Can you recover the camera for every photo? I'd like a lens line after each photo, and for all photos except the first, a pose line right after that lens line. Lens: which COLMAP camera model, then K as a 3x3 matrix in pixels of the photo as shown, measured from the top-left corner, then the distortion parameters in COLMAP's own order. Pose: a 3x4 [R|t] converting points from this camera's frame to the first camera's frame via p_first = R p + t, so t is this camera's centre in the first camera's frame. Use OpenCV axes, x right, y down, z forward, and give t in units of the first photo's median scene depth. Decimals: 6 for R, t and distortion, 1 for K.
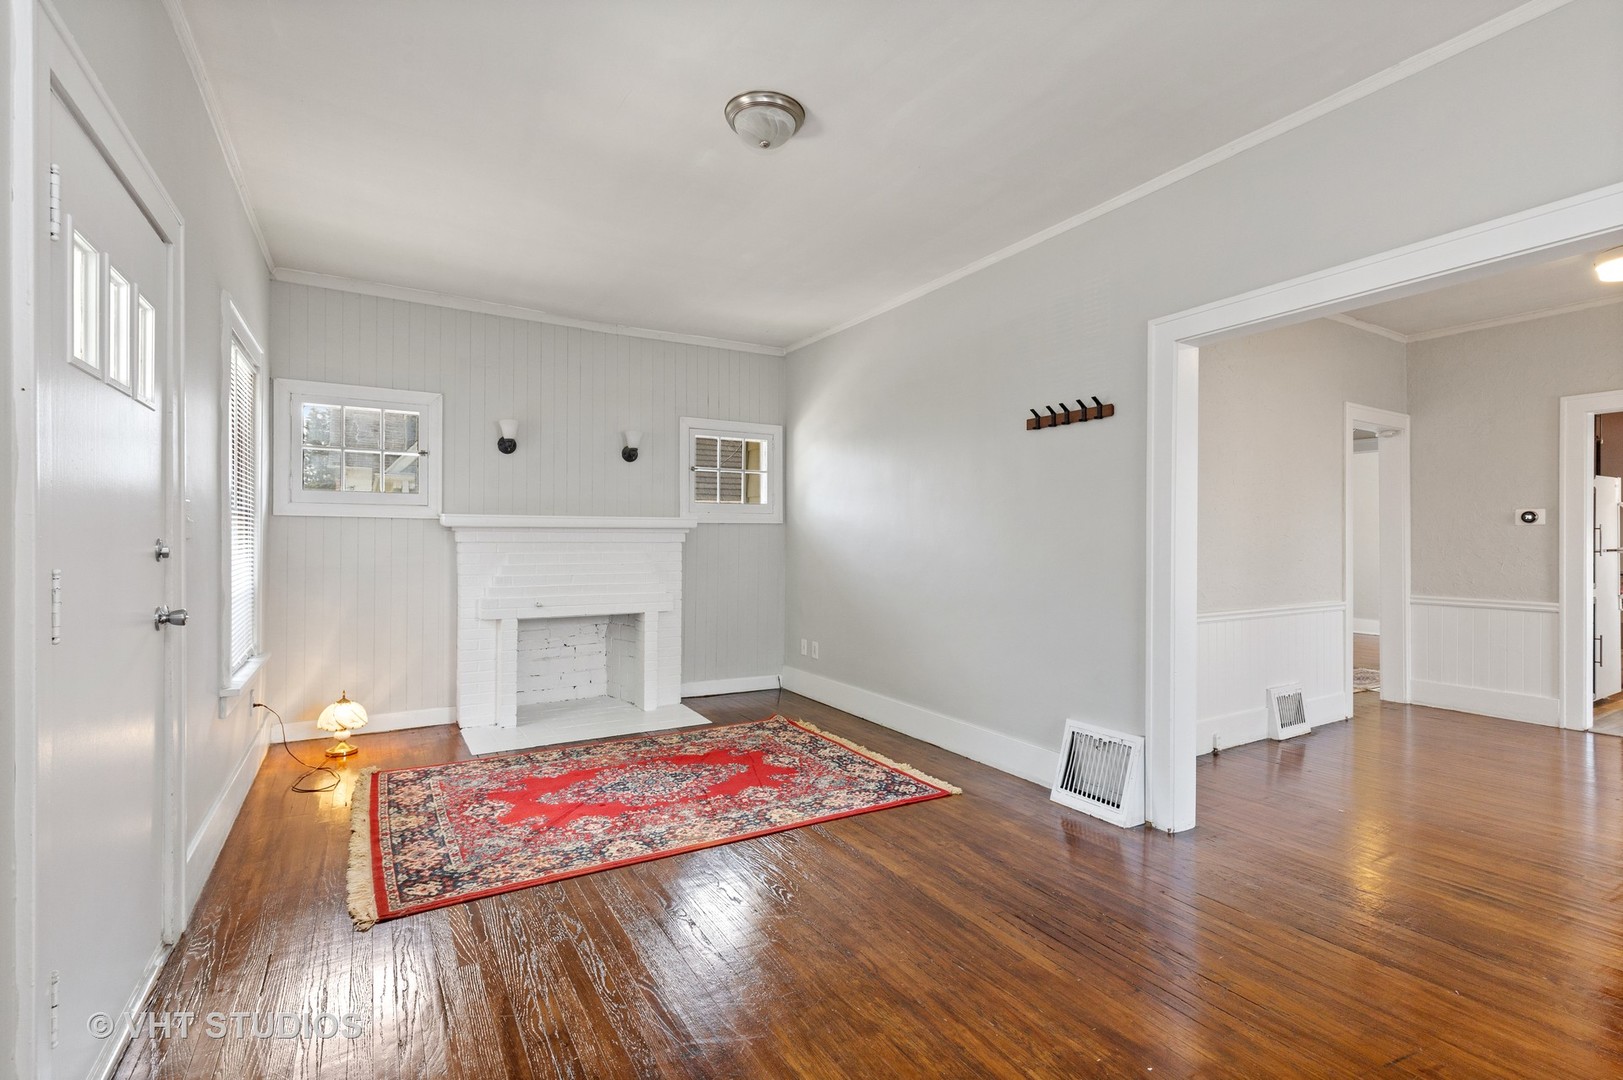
lens RADIAL K [[745.9, 0, 816.4], [0, 745.9, 538.3], [0, 0, 1]] dist [0.014637, -0.000533]
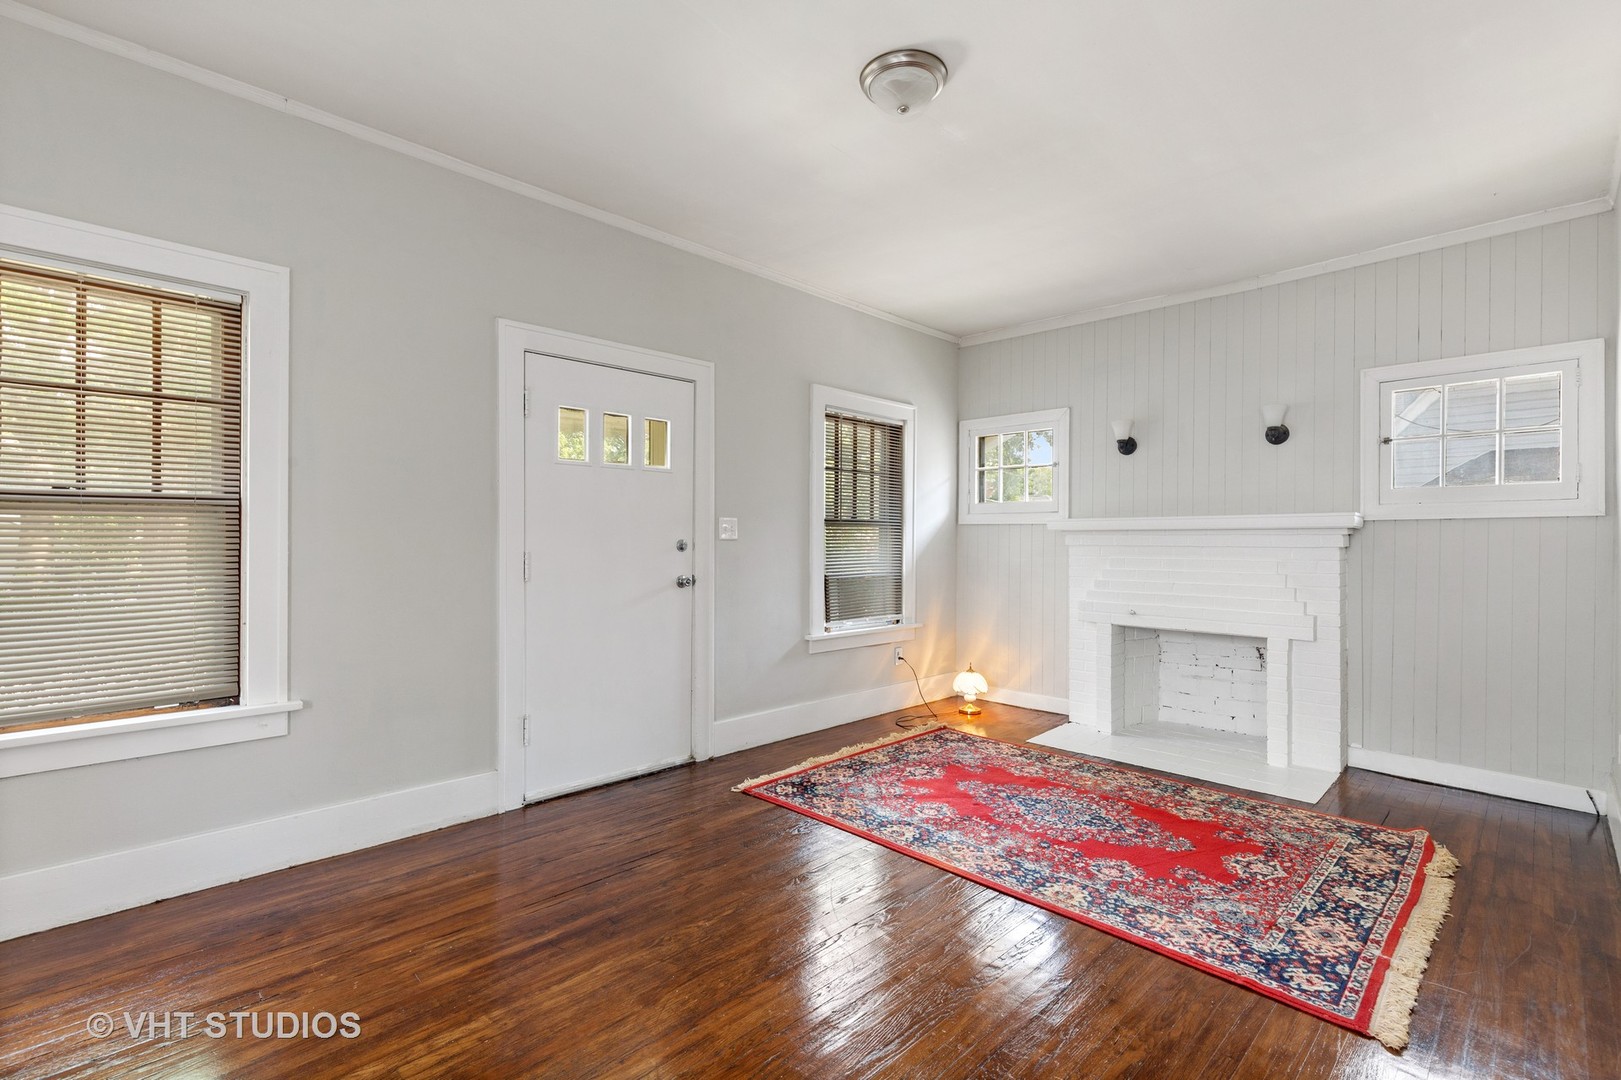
lens RADIAL K [[745.0, 0, 801.9], [0, 745.0, 540.9], [0, 0, 1]] dist [0.014637, -0.000533]
pose [[0.232092, -0.001548, -0.972693, 0.569973], [-0.003149, 0.999992, -0.002343, 0.003226], [0.972689, 0.003607, 0.232085, 0.475644]]
